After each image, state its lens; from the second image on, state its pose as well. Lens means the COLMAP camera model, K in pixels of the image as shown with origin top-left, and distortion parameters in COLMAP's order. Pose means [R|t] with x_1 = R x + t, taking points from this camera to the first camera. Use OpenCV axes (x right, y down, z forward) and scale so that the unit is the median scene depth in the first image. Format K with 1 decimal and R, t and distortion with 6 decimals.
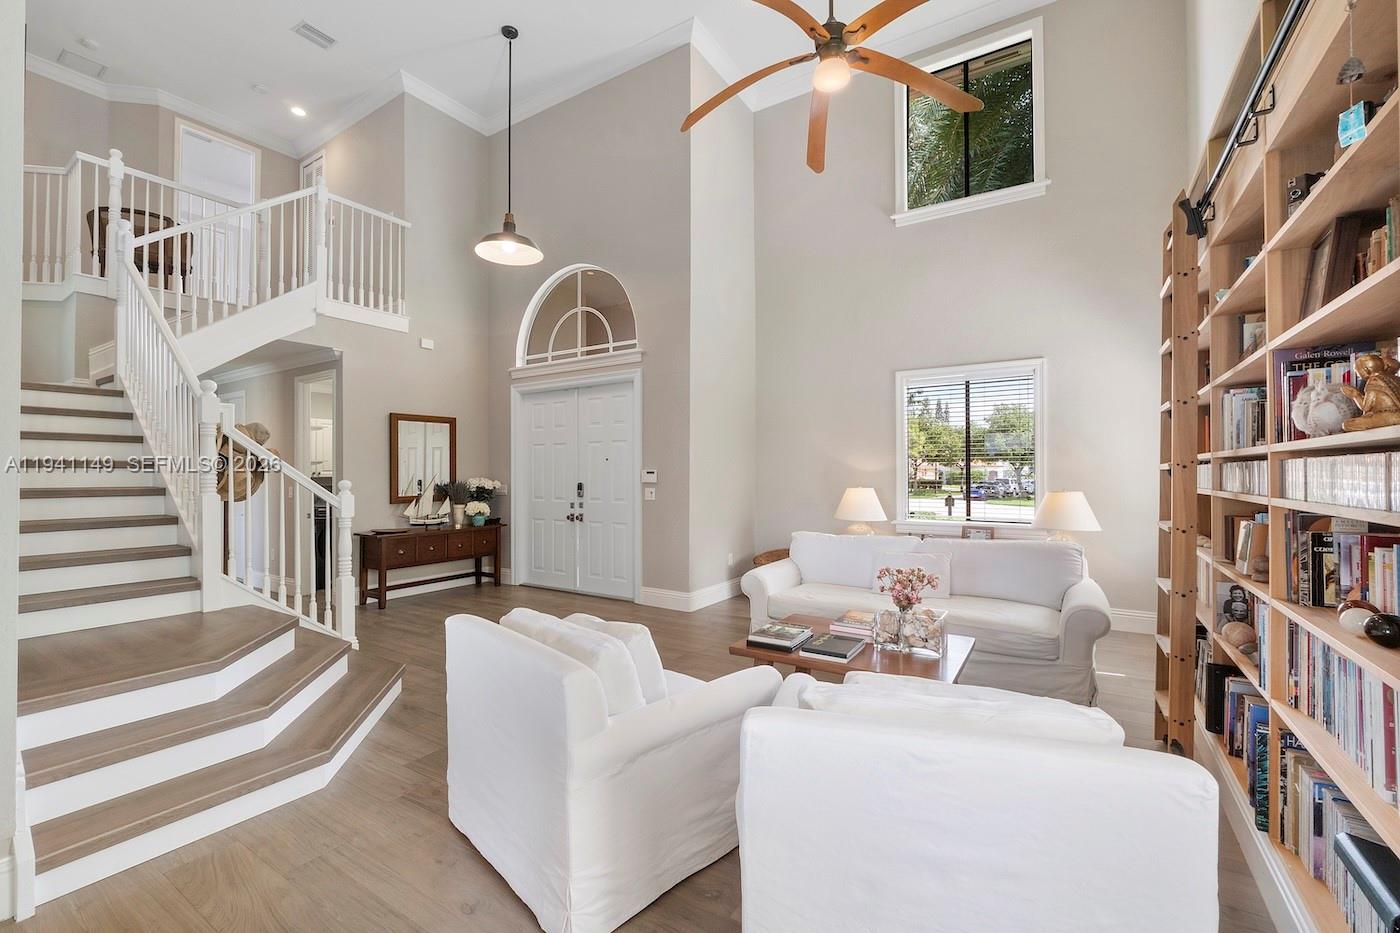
lens RADIAL K [[591.3, 0, 693.9], [0, 591.3, 467.6], [0, 0, 1]] dist [-0.002742, -0.000503]
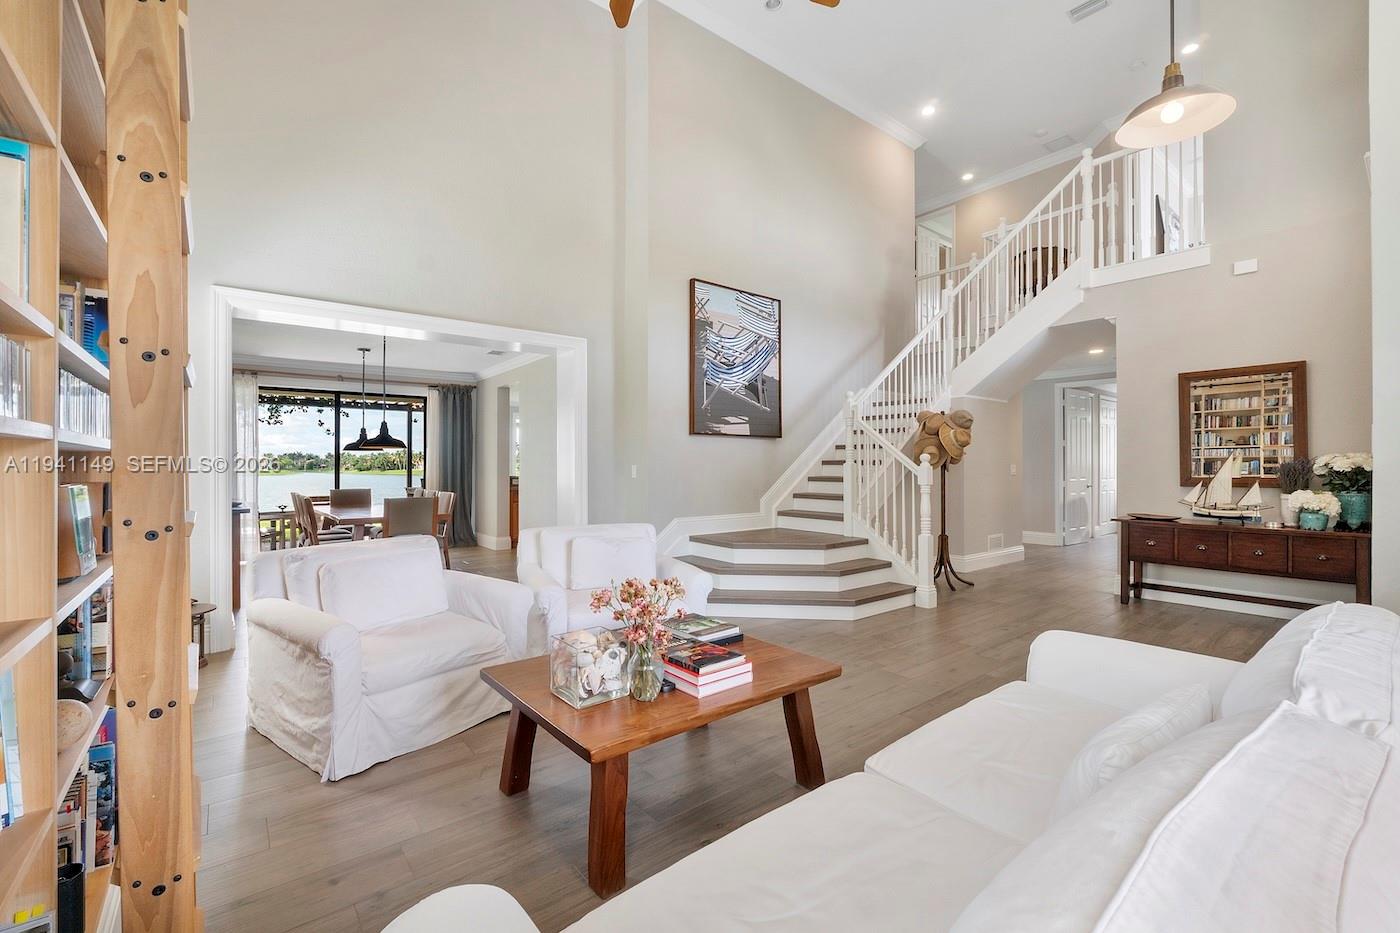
lens RADIAL K [[591.3, 0, 693.9], [0, 591.3, 467.6], [0, 0, 1]] dist [-0.002742, -0.000503]
pose [[-0.311791, 0.002660, -0.950147, 0.467886], [0.008304, 0.999966, 0.000075, 0.030120], [0.950114, -0.007867, -0.311803, 0.632762]]
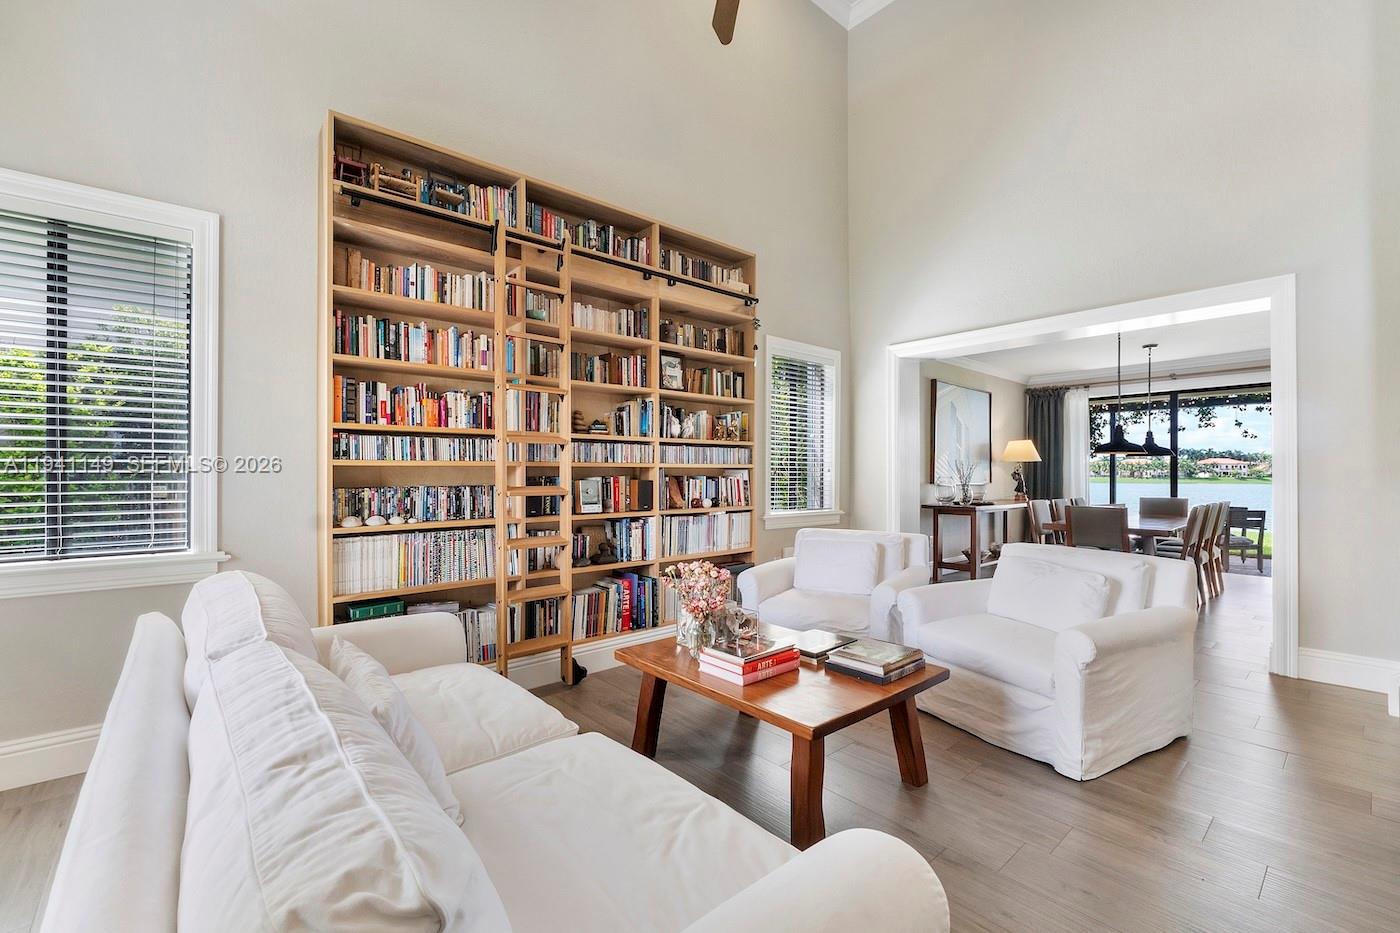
lens RADIAL K [[591.3, 0, 693.9], [0, 591.3, 467.6], [0, 0, 1]] dist [-0.002742, -0.000503]
pose [[-0.957245, 0.000687, 0.289278, 0.074949], [-0.003389, 0.999902, -0.013590, 0.029877], [-0.289259, -0.013989, -0.957149, 0.892719]]
